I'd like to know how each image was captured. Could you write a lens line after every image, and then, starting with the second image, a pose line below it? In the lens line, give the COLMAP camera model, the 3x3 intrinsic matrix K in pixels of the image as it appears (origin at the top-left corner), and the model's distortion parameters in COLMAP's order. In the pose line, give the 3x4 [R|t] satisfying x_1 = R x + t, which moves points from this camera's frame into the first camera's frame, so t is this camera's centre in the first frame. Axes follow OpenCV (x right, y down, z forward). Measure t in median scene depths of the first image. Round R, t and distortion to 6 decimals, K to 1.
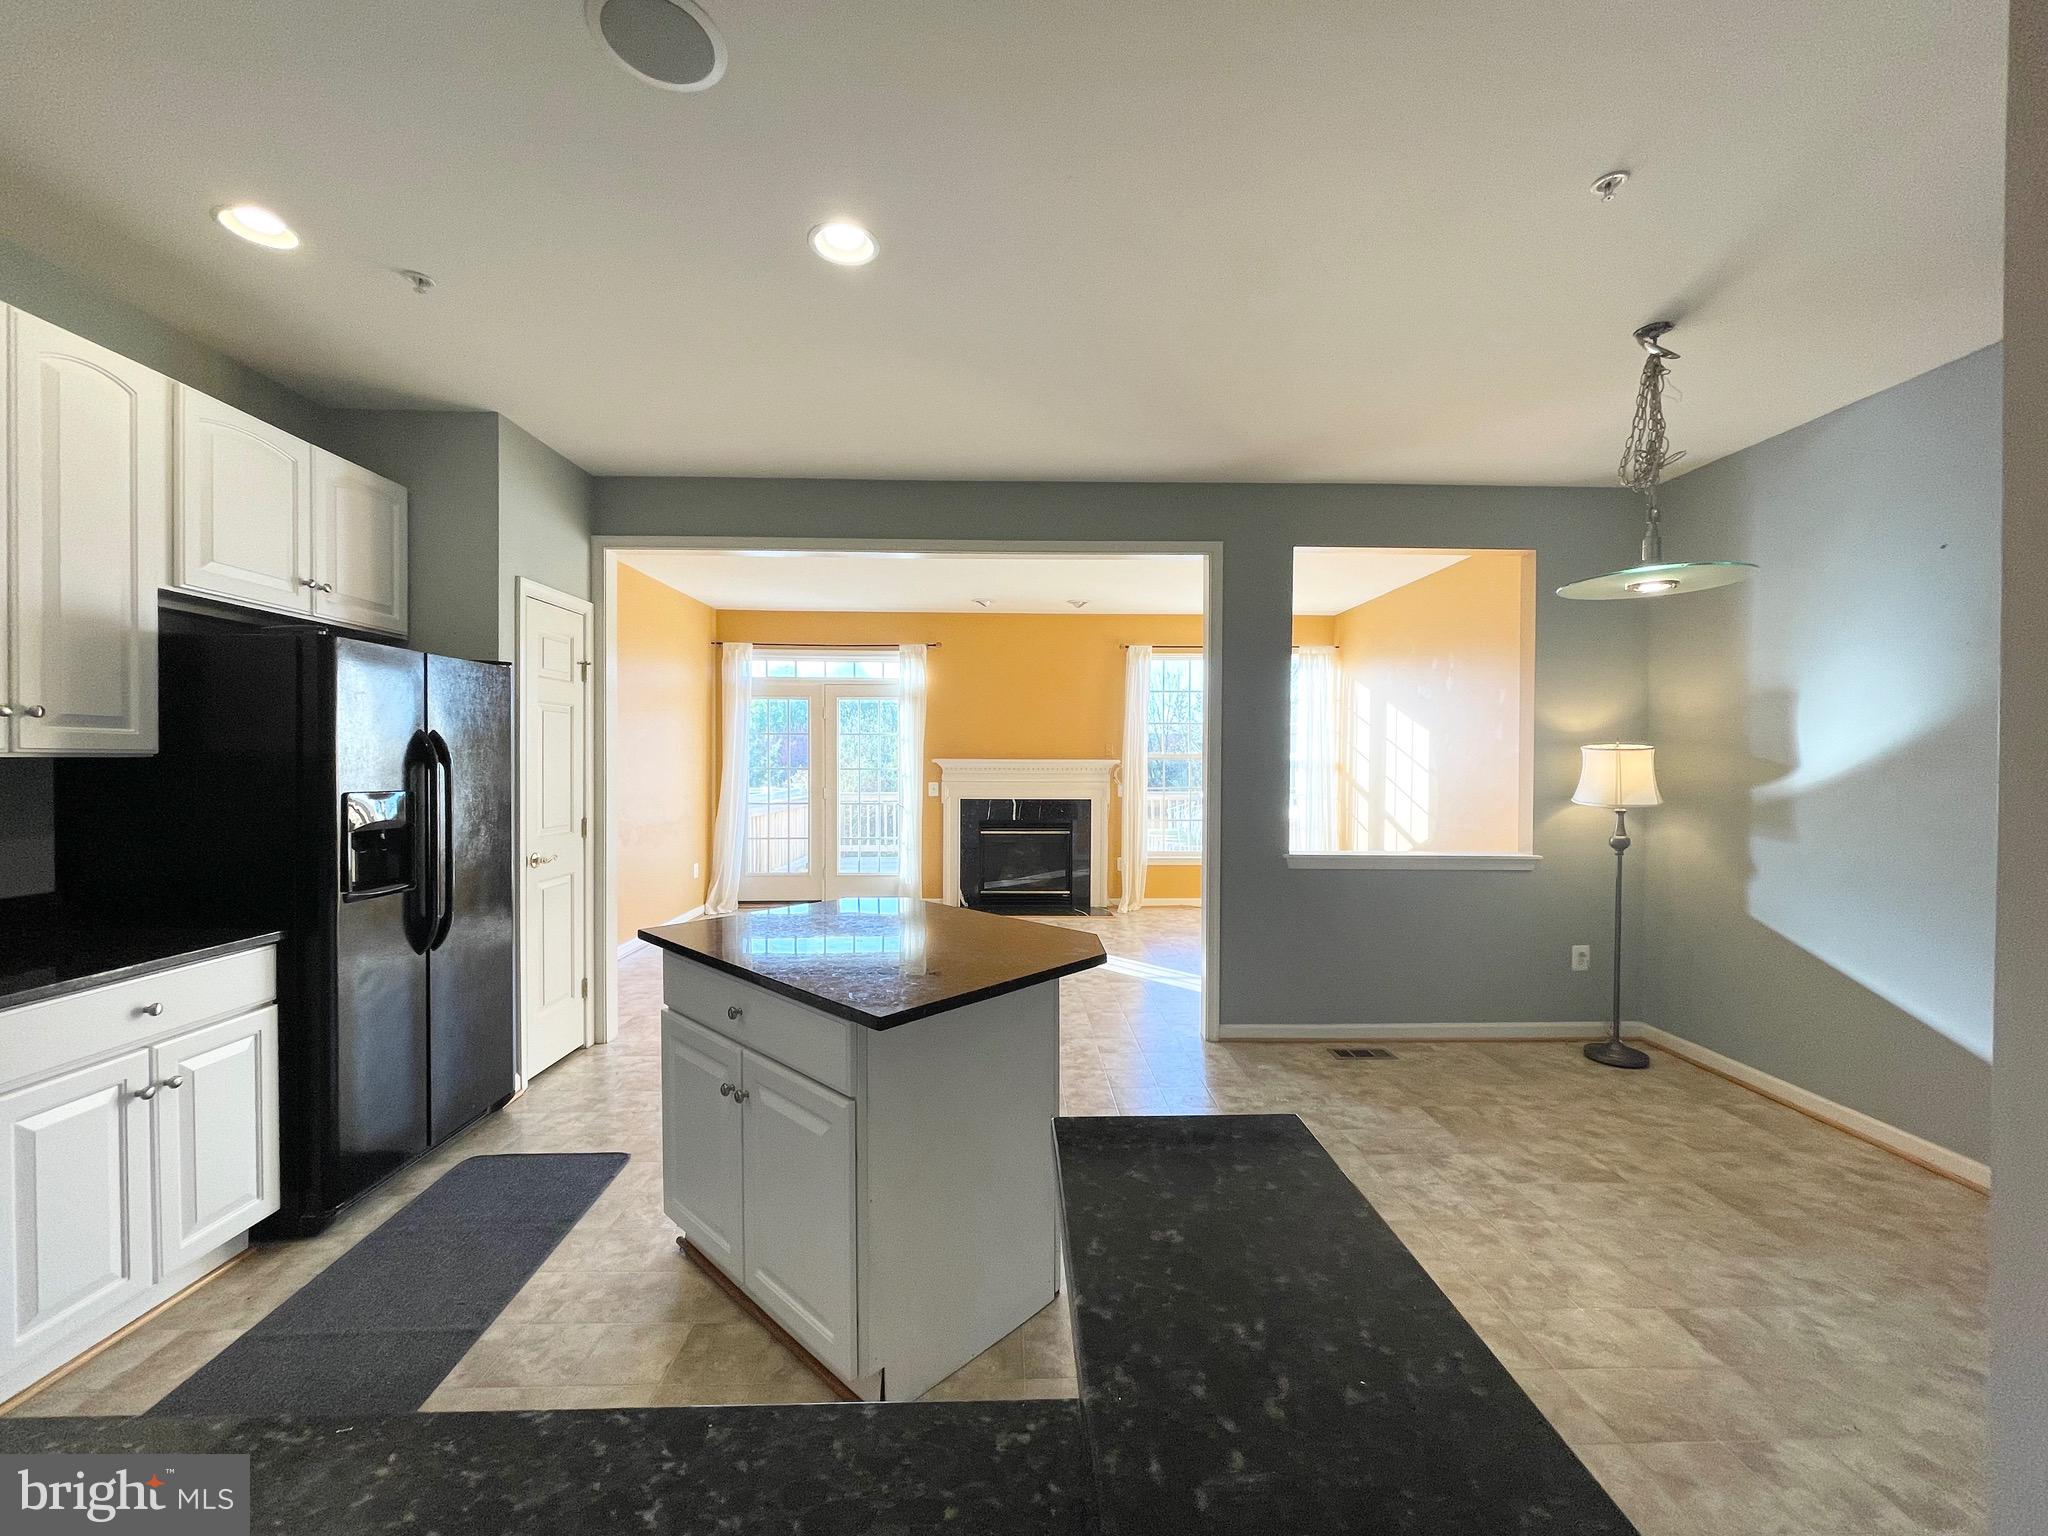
lens RADIAL K [[822.2, 0, 1022.1], [0, 822.2, 767.9], [0, 0, 1]] dist [0.001218, -0.001179]
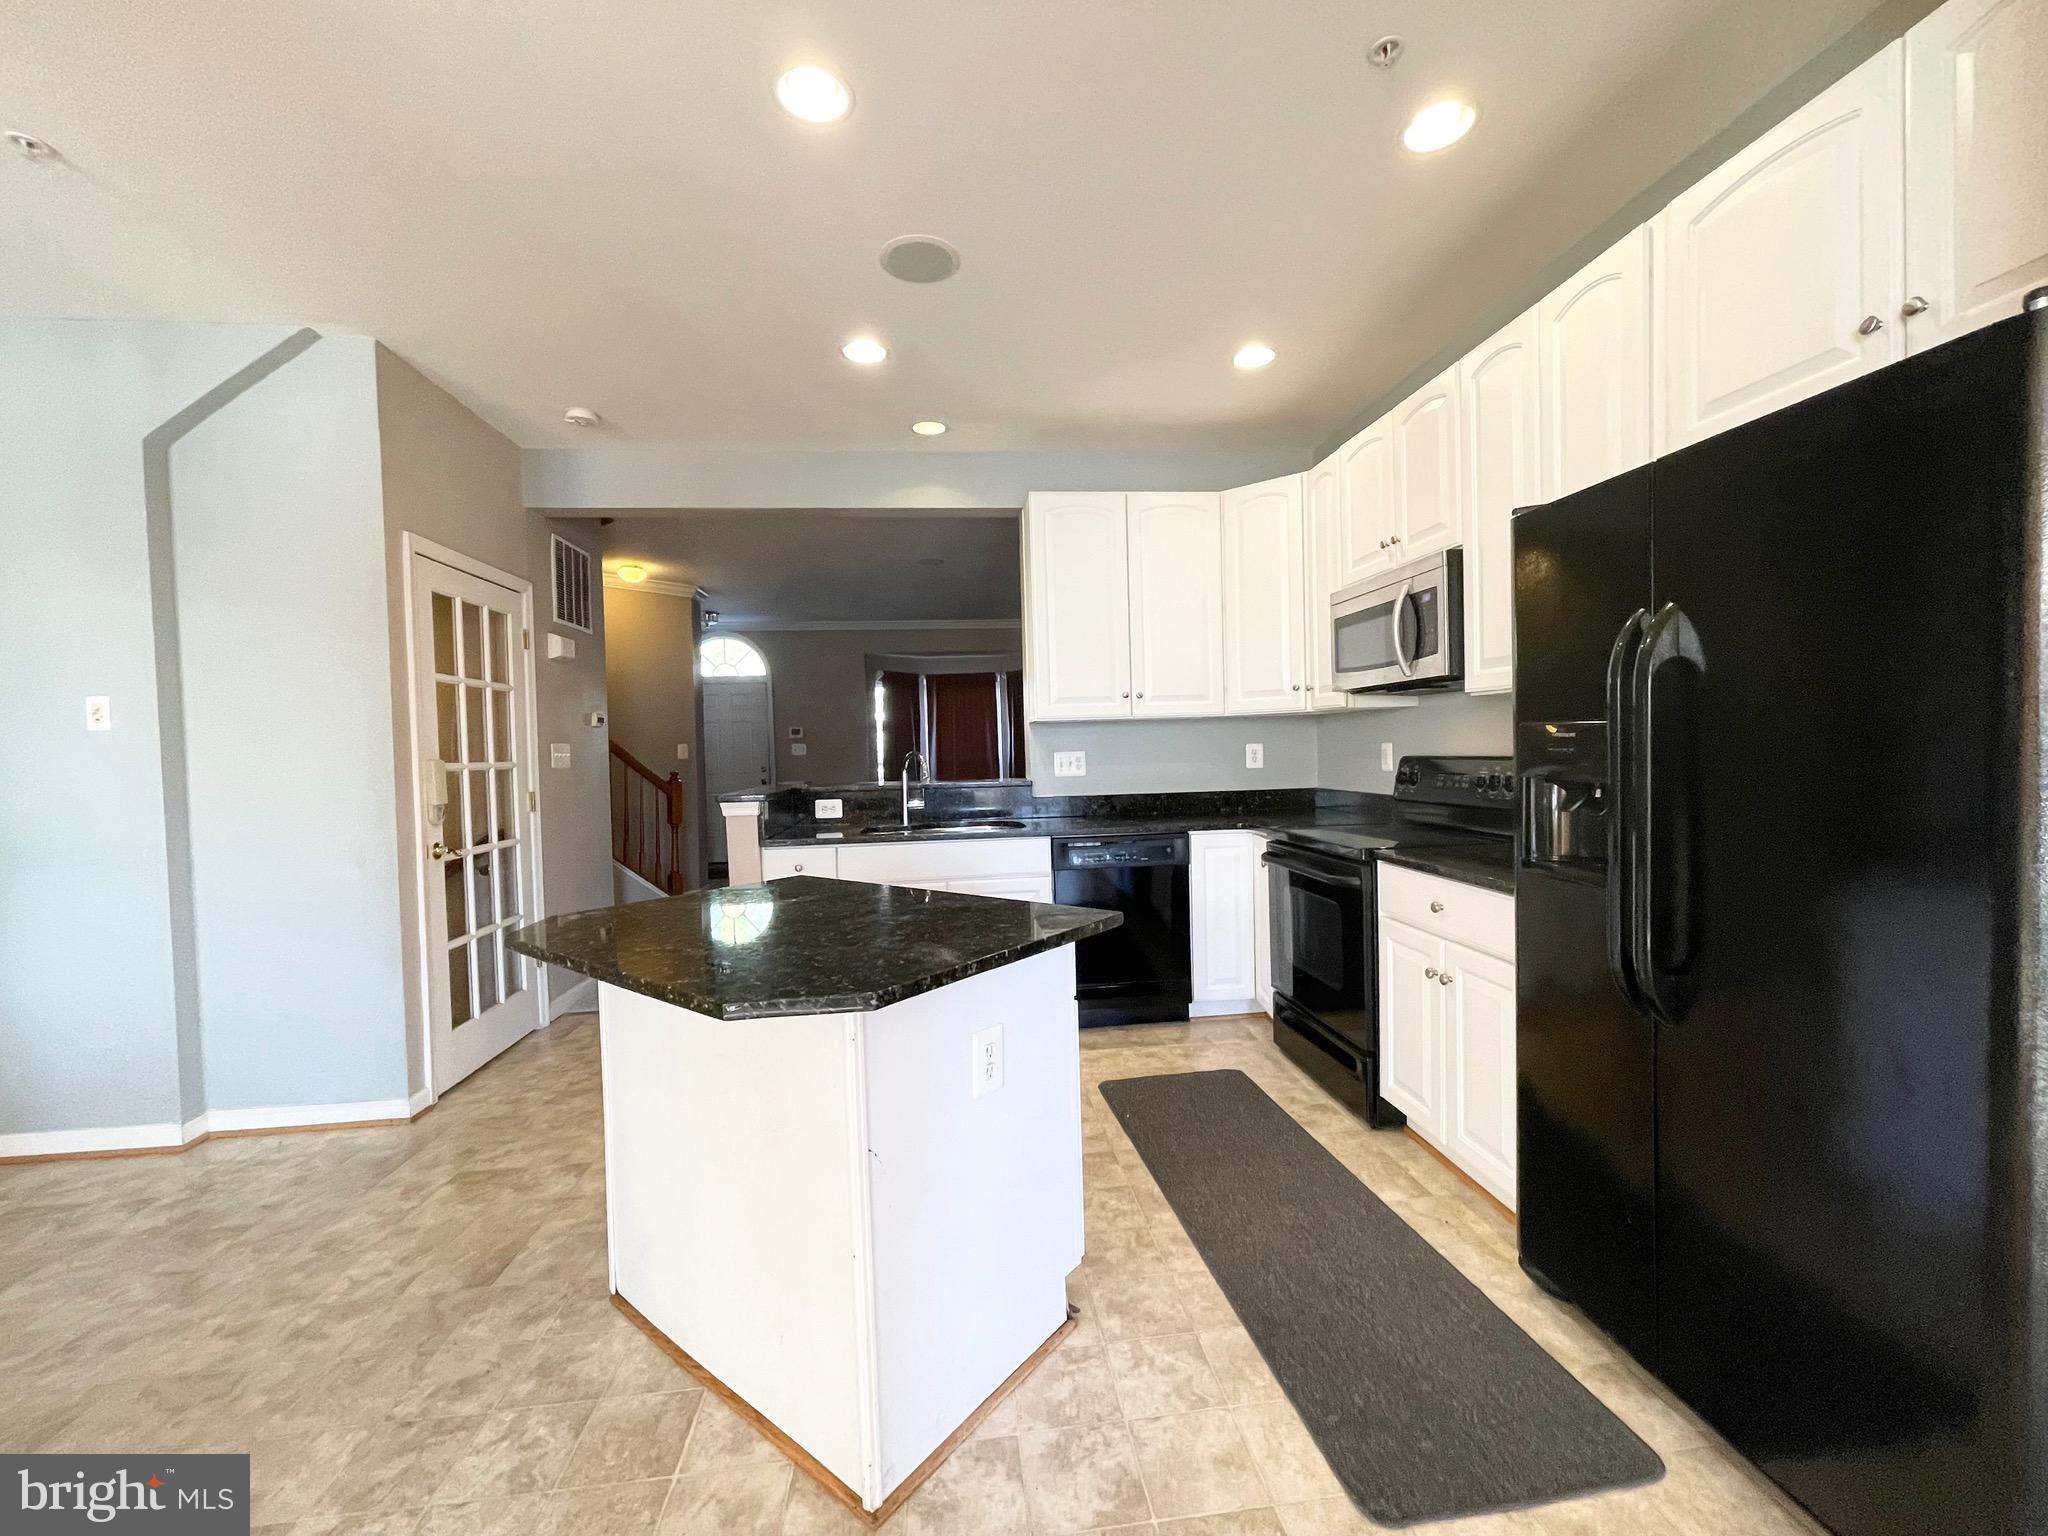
lens RADIAL K [[822.2, 0, 1027.2], [0, 822.2, 768.9], [0, 0, 1]] dist [0.001218, -0.001179]
pose [[-0.995329, 0.030336, -0.091654, -0.305622], [0.027015, 0.998941, 0.037256, 0.030440], [0.092687, 0.034606, -0.995094, 1.700140]]
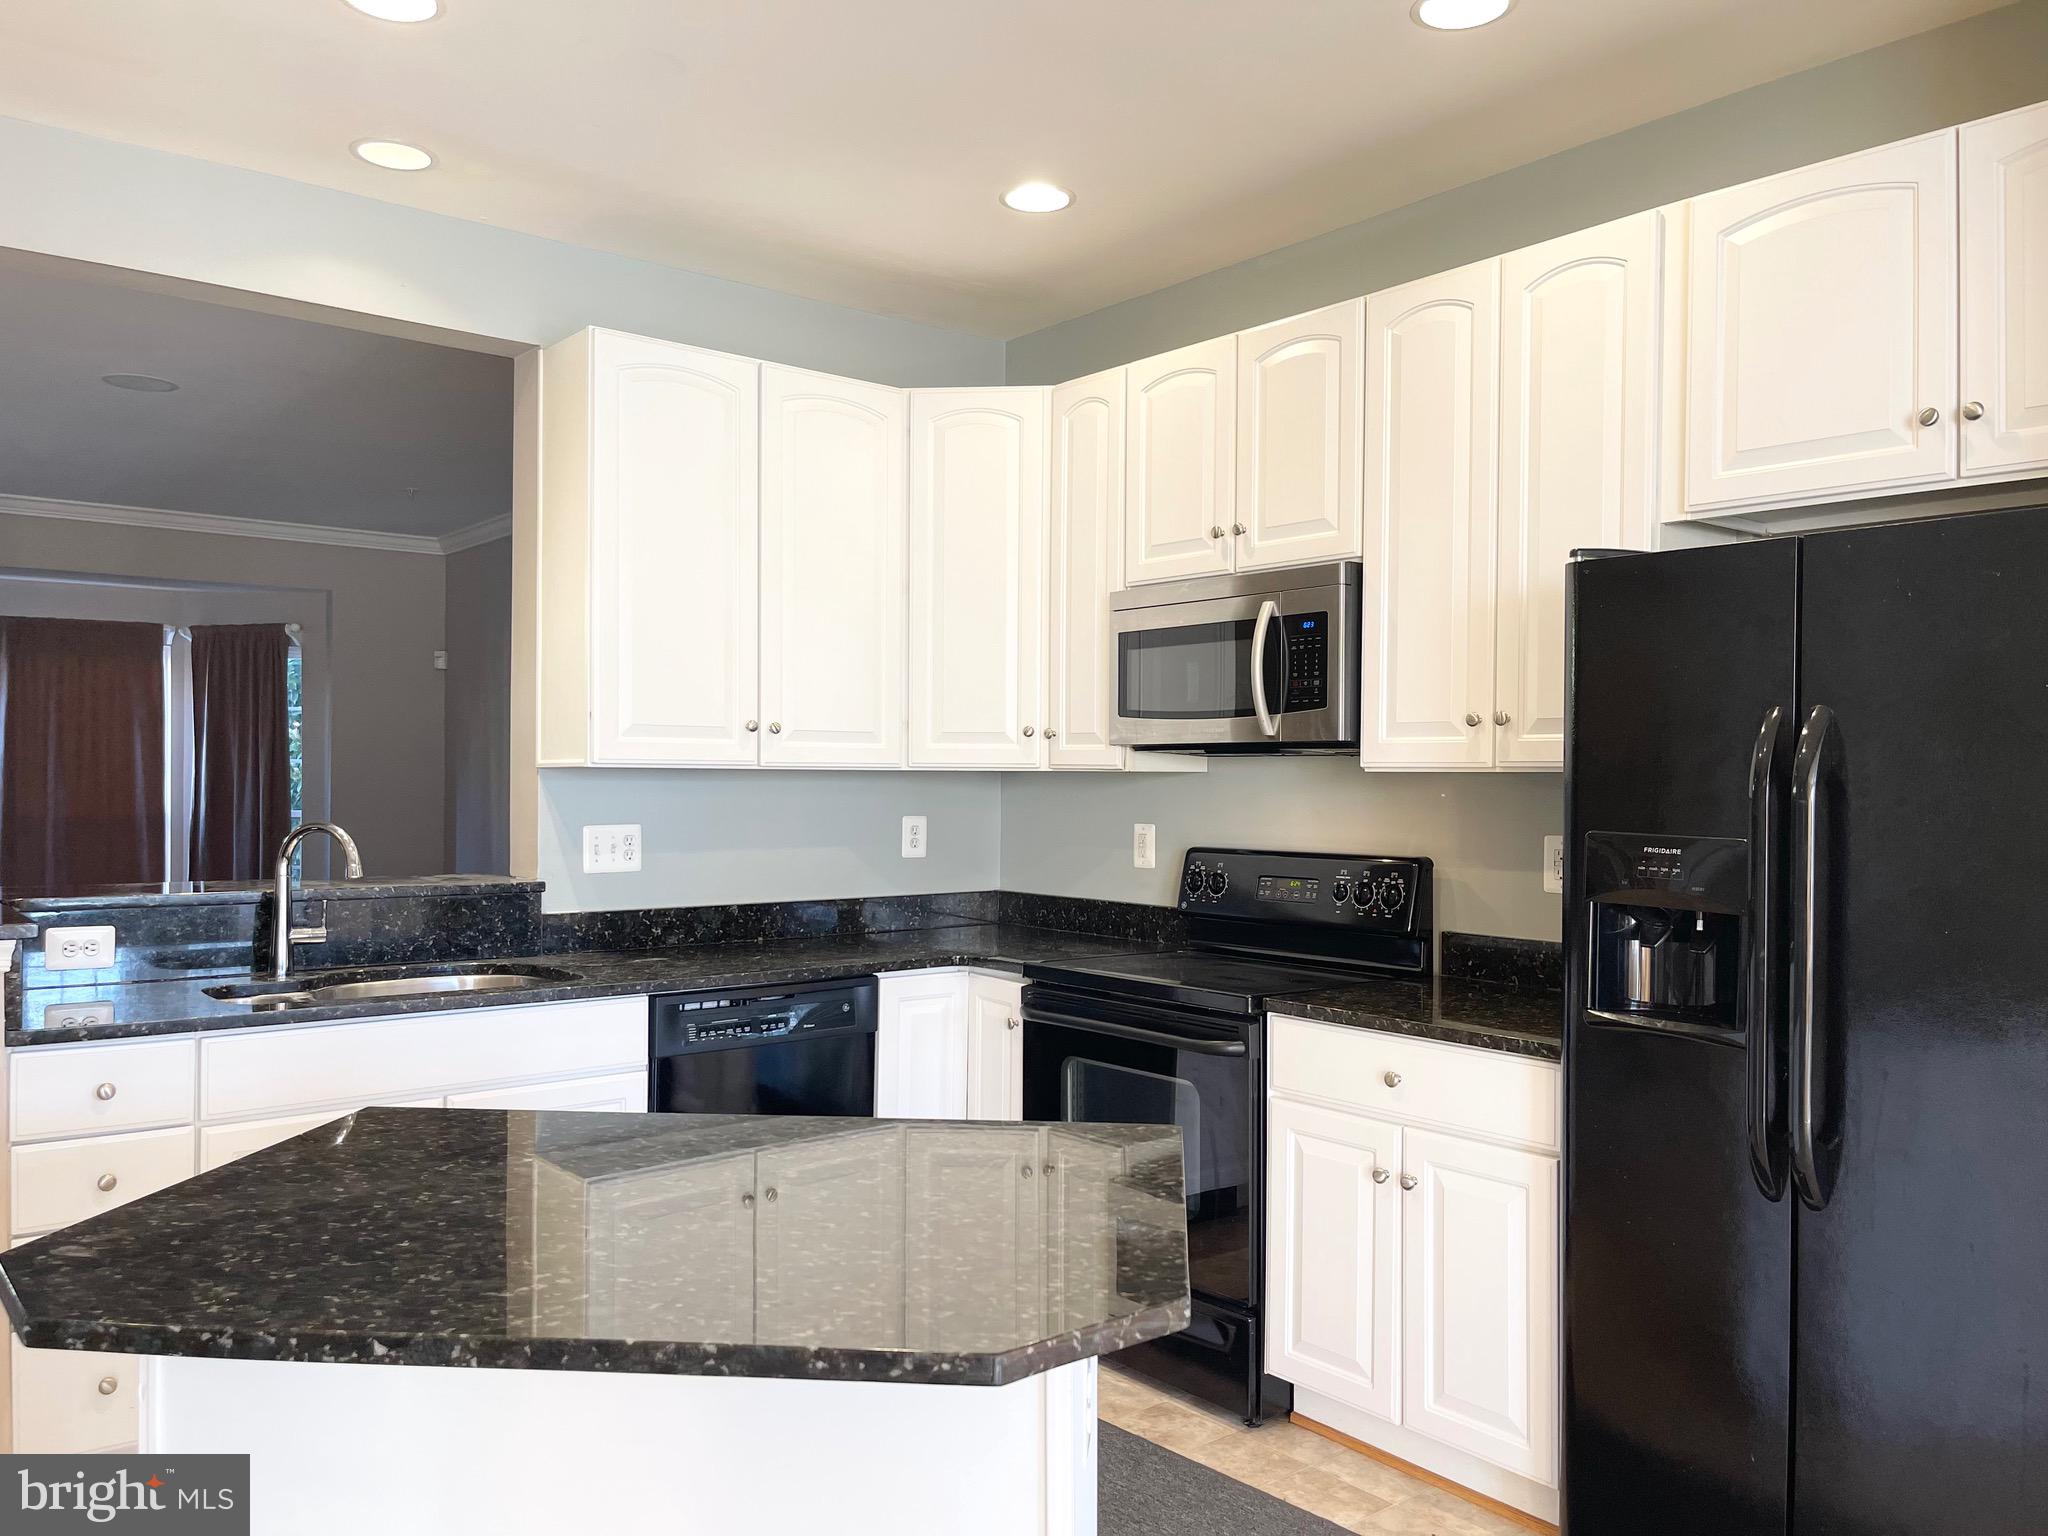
lens RADIAL K [[1549.7, 0, 1017.3], [0, 1549.7, 776.1], [0, 0, 1]] dist [0.040581, -0.034825]
pose [[-0.783195, -0.007276, -0.621733, 0.159792], [-0.015117, 0.999859, 0.007341, -0.011365], [0.621592, 0.015148, -0.783195, 1.596453]]
